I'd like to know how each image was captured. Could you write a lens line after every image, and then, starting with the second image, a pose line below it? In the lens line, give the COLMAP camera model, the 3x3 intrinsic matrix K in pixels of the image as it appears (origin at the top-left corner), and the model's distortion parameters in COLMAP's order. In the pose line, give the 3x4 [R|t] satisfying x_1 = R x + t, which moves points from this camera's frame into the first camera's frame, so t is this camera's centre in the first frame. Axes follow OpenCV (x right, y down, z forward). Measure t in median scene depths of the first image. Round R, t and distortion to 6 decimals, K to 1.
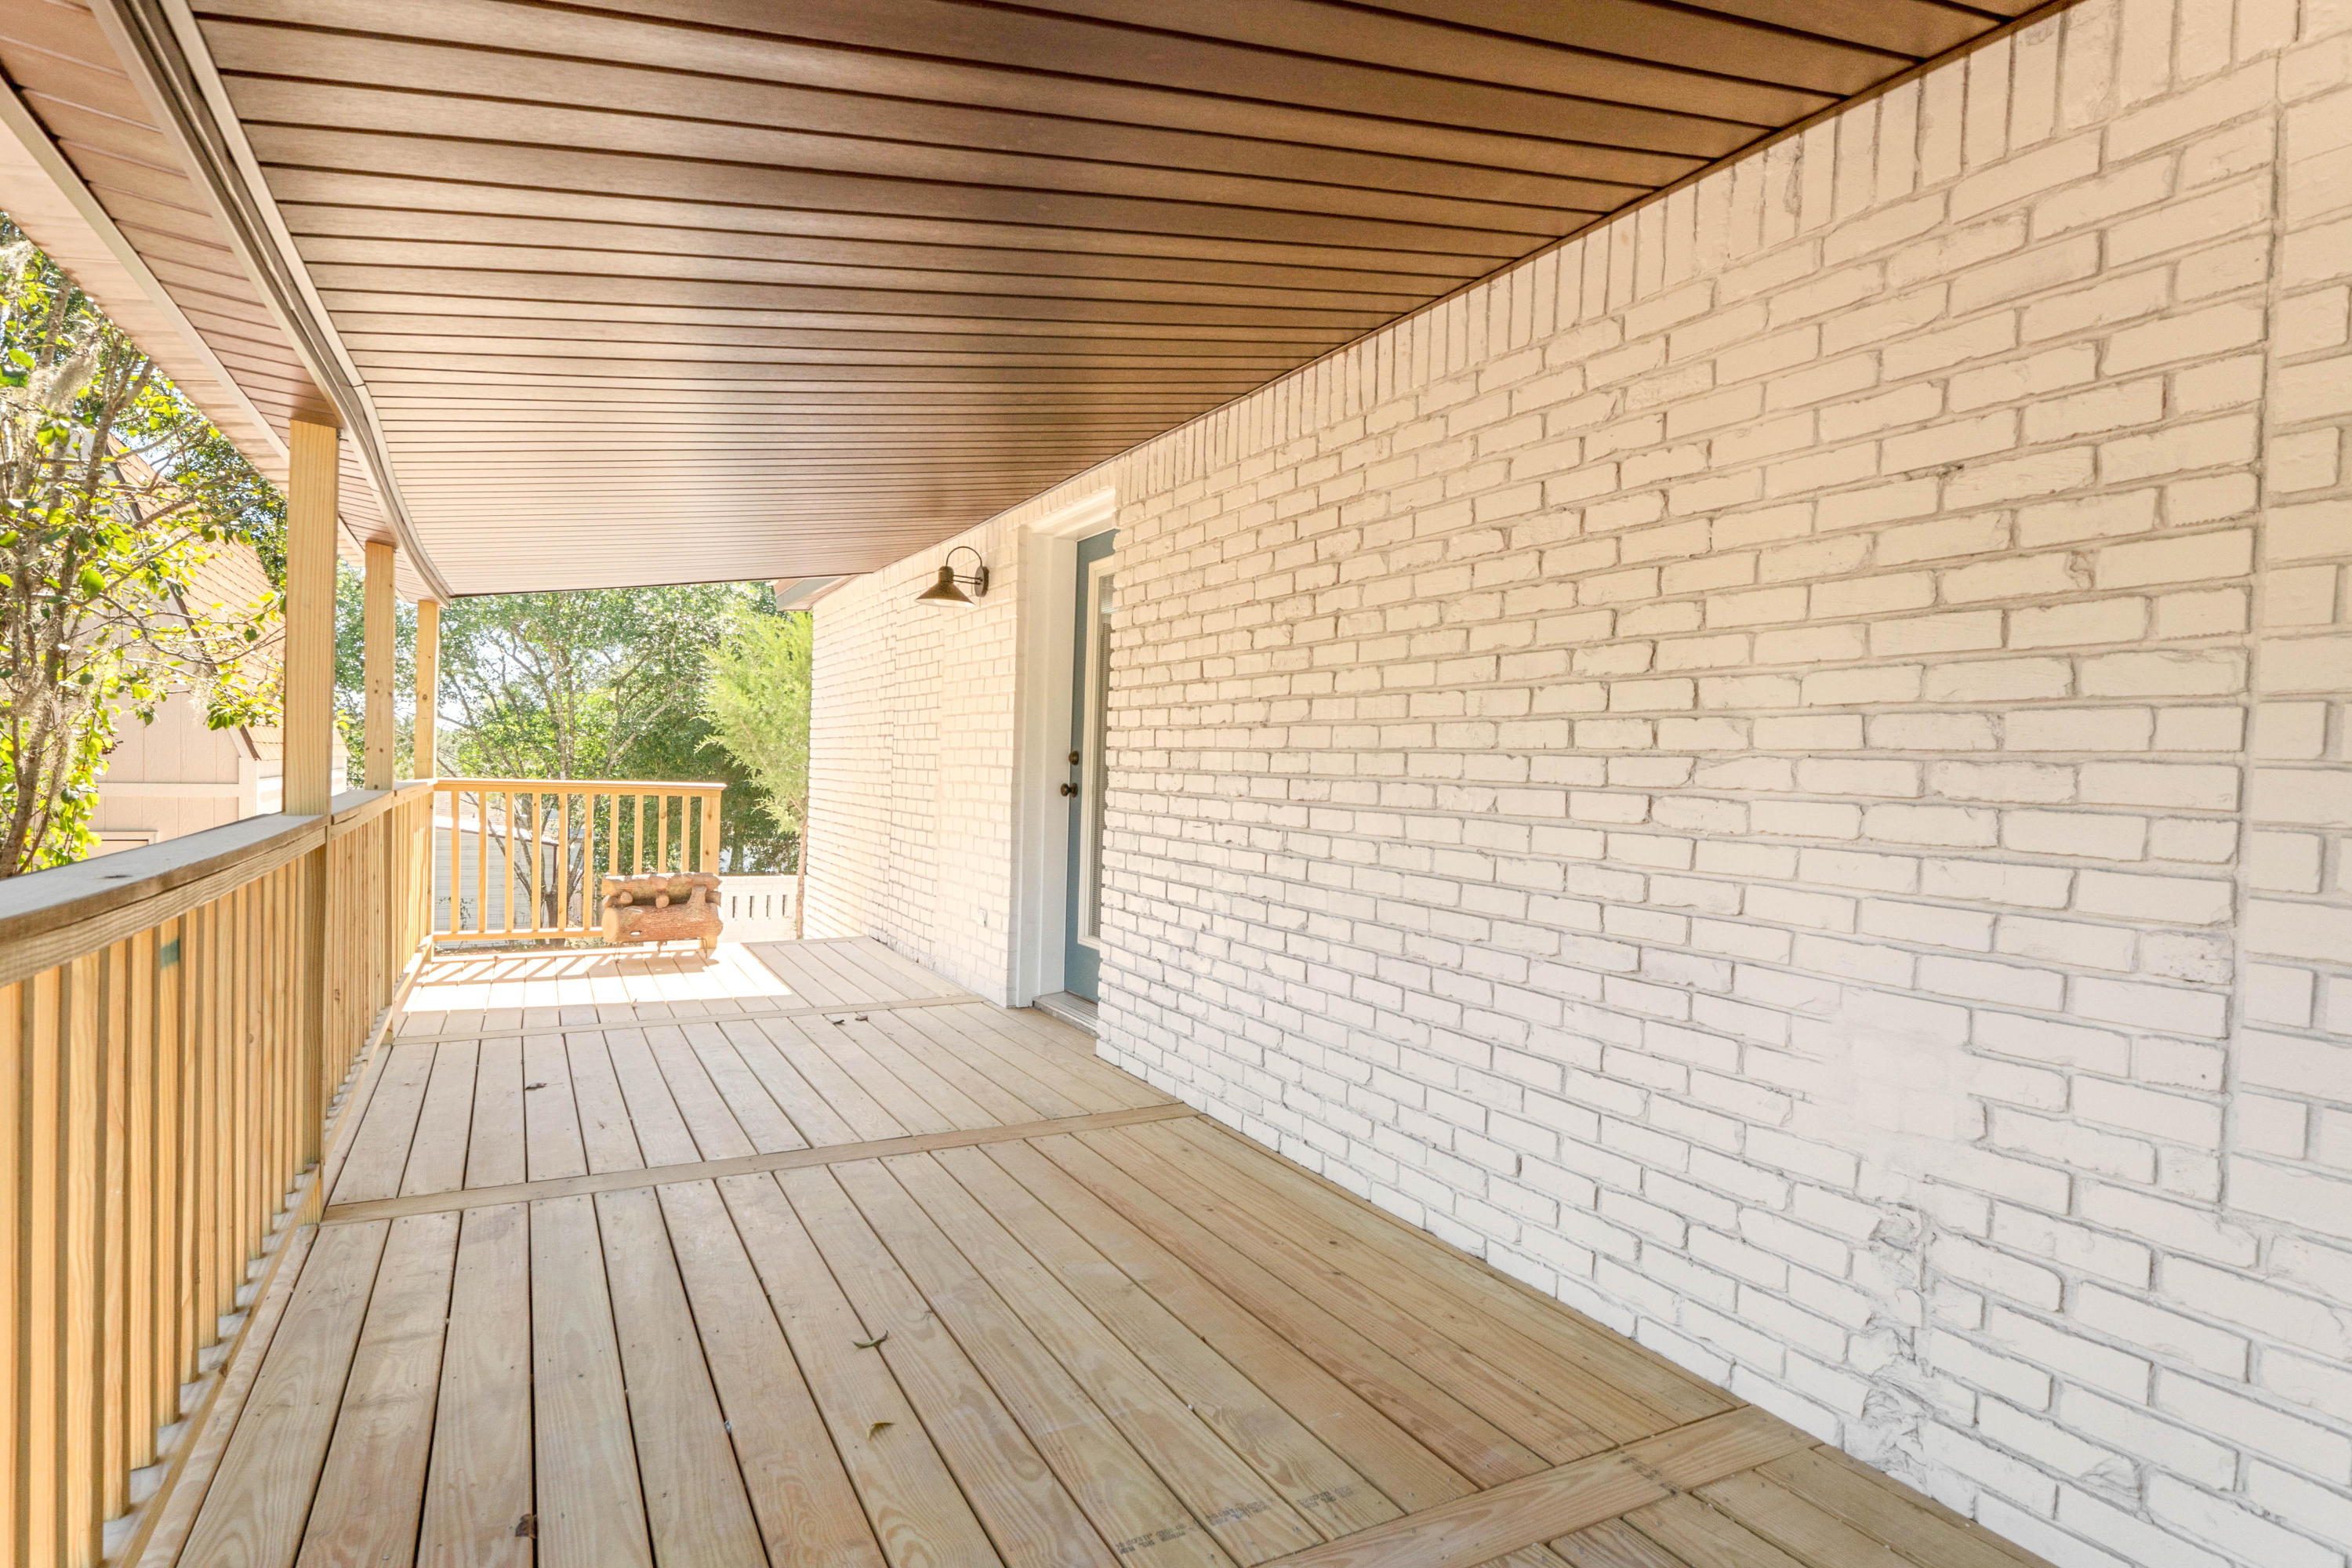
lens RADIAL K [[1196.5, 0, 1181.5], [0, 1196.5, 788.0], [0, 0, 1]] dist [-0.004245, -0.000875]
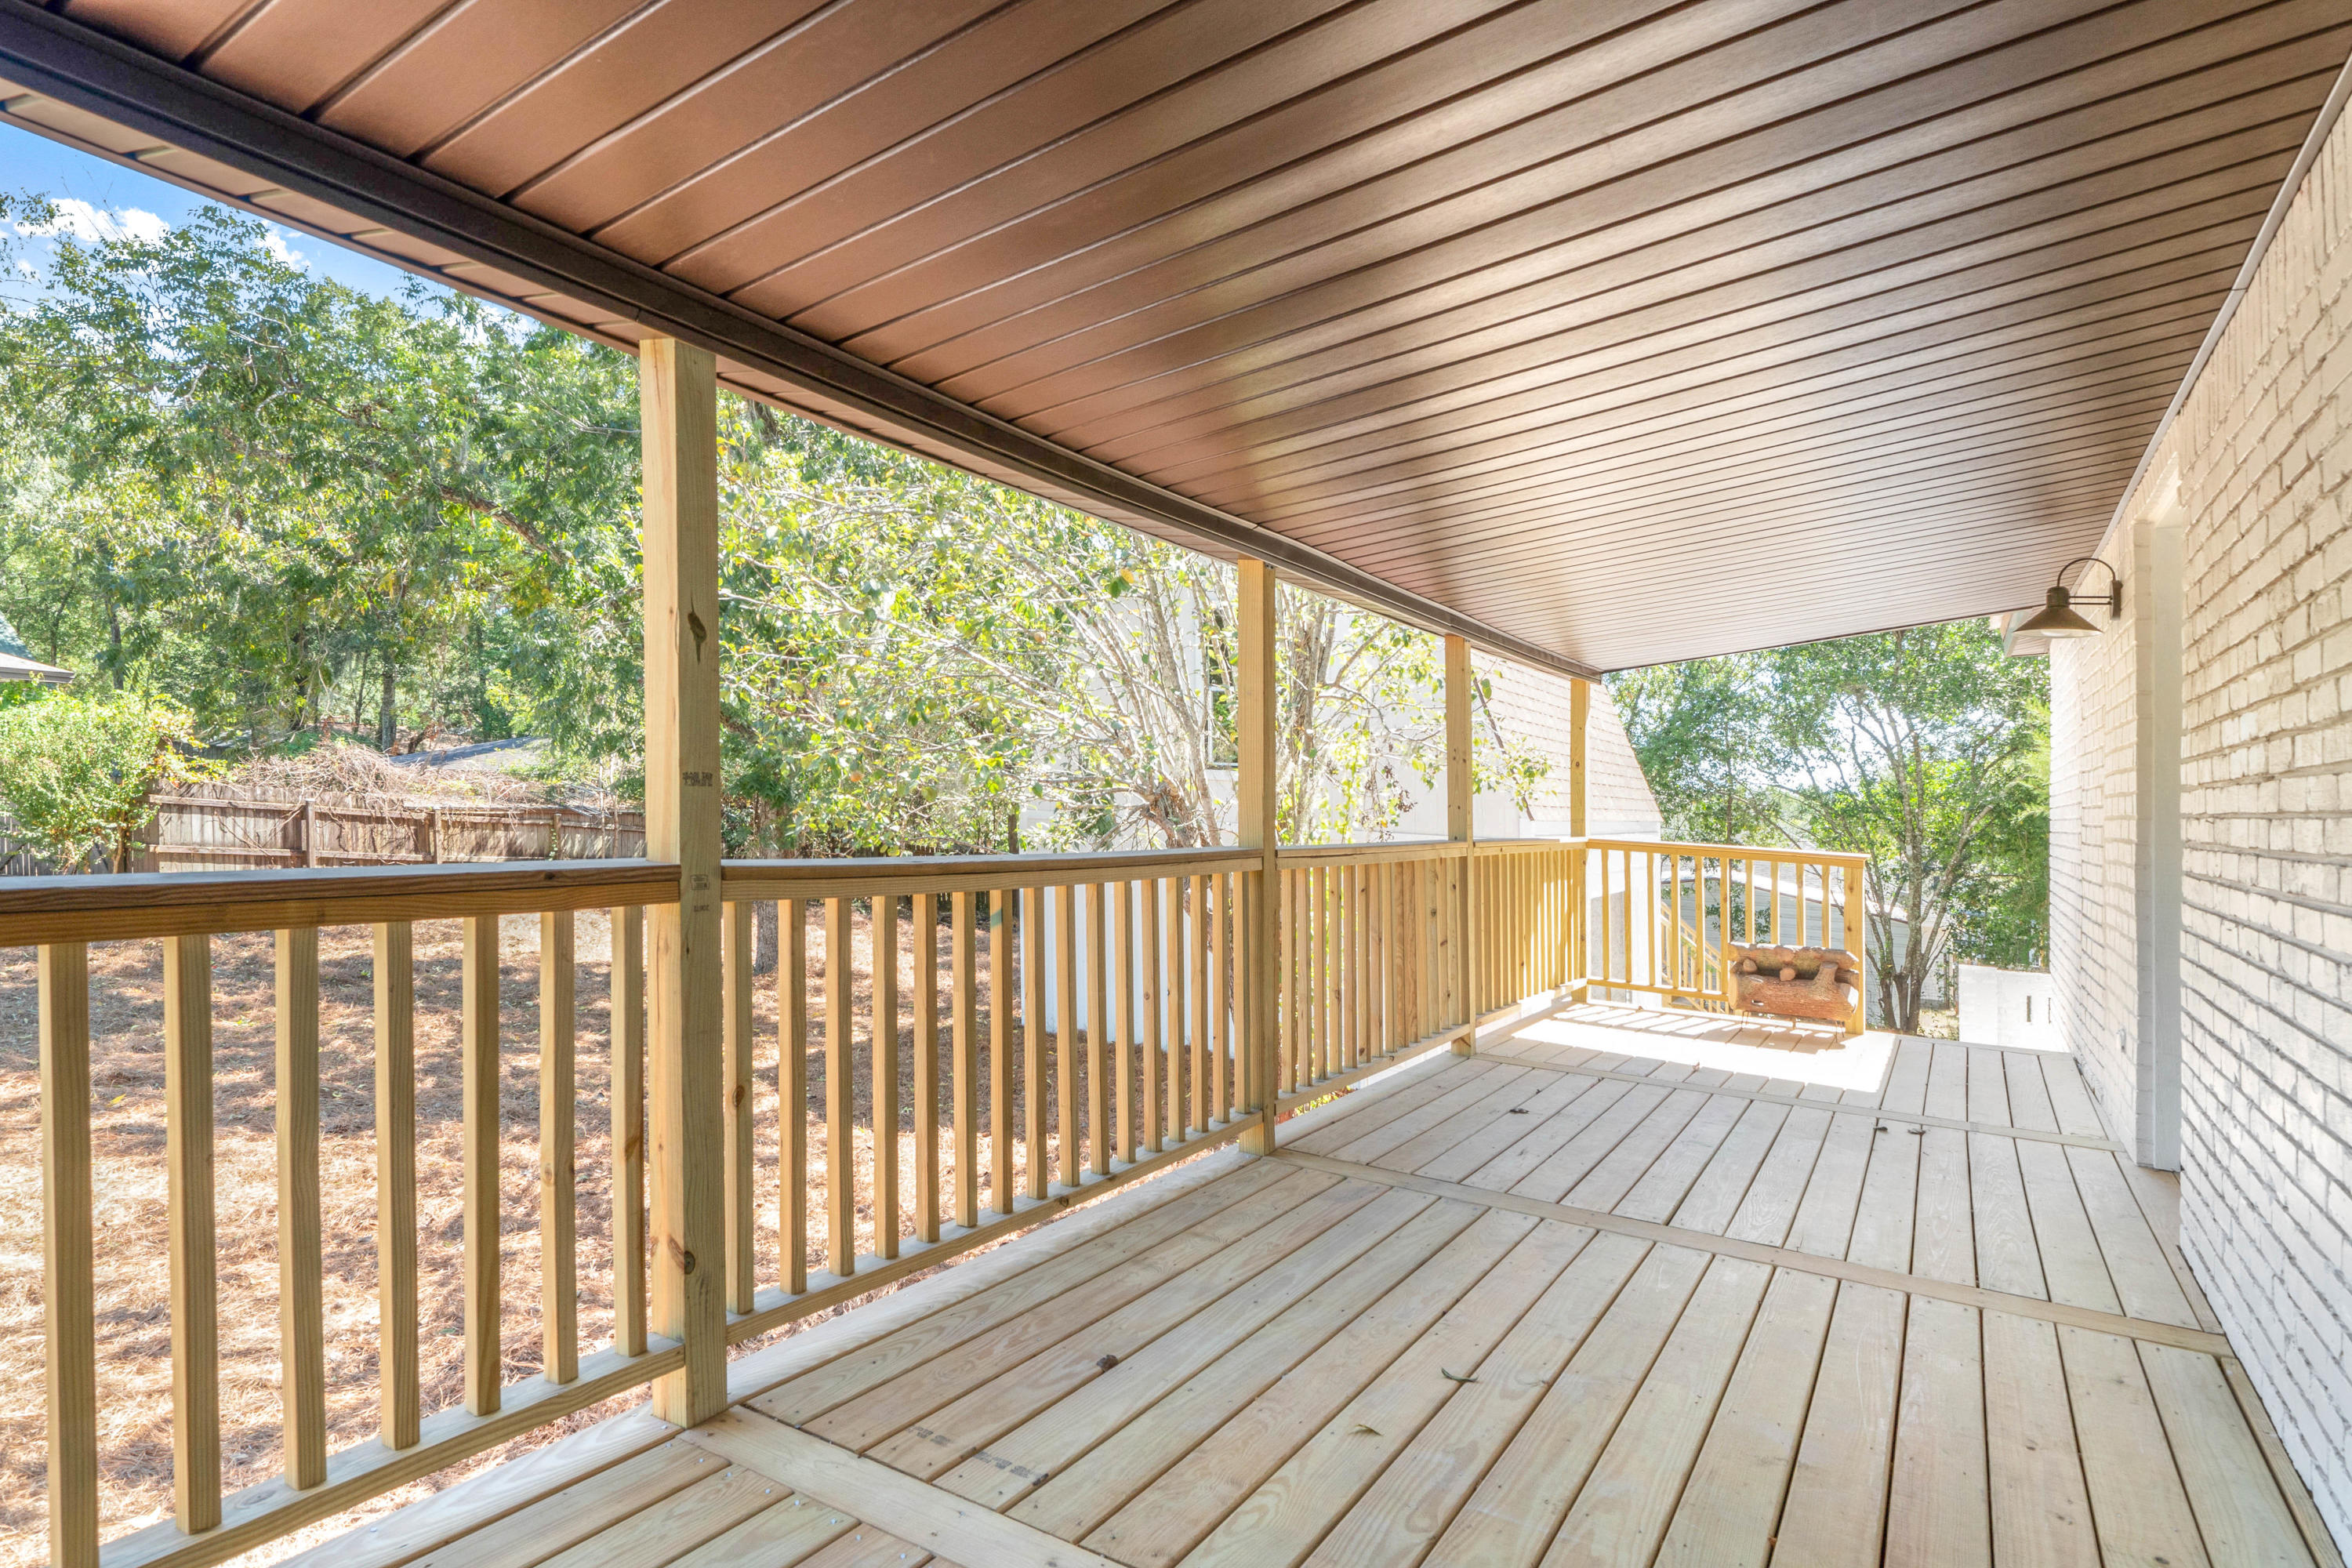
lens RADIAL K [[1229.5, 0, 1164.6], [0, 1229.5, 805.0], [0, 0, 1]] dist [-0.005258, -0.001189]
pose [[0.542229, 0.010289, -0.840168, 0.209391], [-0.047051, 0.998728, -0.018135, 0.002382], [0.838912, 0.049364, 0.542023, 0.084600]]
